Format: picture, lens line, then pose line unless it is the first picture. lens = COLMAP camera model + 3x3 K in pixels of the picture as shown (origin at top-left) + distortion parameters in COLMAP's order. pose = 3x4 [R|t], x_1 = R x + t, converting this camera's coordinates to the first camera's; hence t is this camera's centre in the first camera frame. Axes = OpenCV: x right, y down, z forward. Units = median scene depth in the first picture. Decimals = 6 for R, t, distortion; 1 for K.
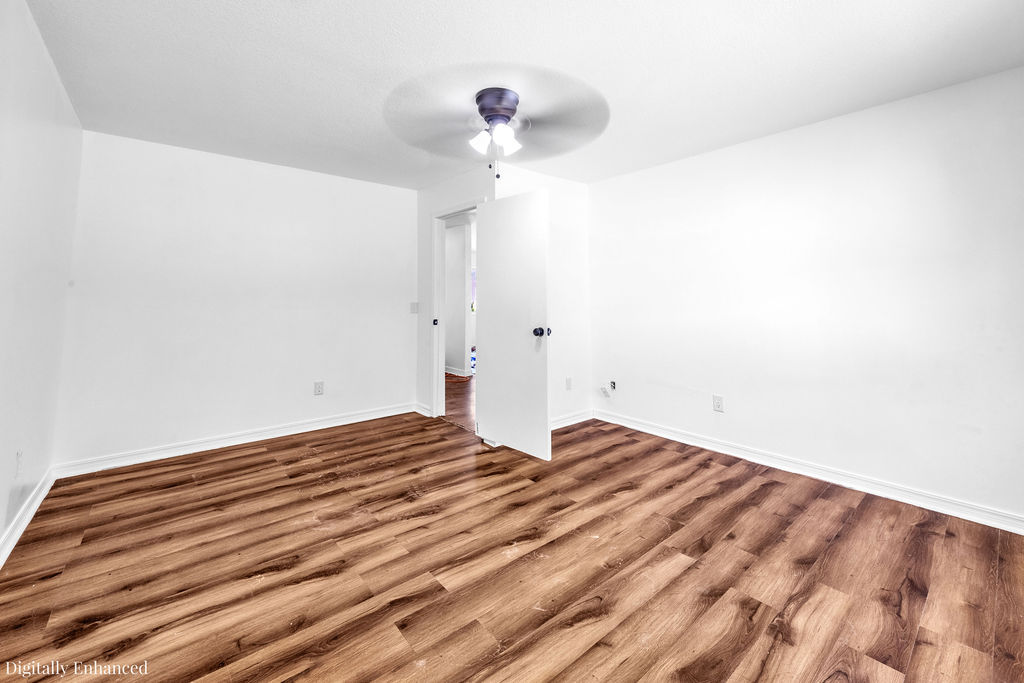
lens RADIAL K [[394.5, 0, 512.0], [0, 394.5, 341.5], [0, 0, 1]] dist [0.011607, 0.000053]
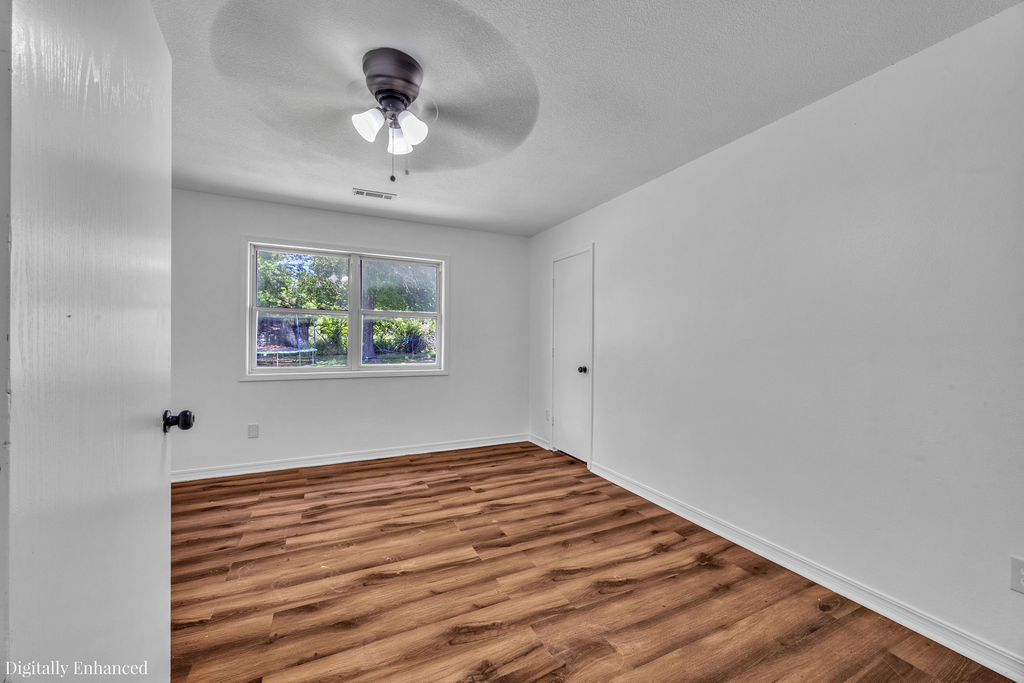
lens RADIAL K [[387.6, 0, 512.0], [0, 387.6, 341.5], [0, 0, 1]] dist [0.000212, -0.000020]
pose [[-0.966477, -0.006615, 0.256667, -0.573028], [0.020800, 0.994365, 0.103947, -0.210454], [-0.255909, 0.105801, -0.960894, 1.950438]]
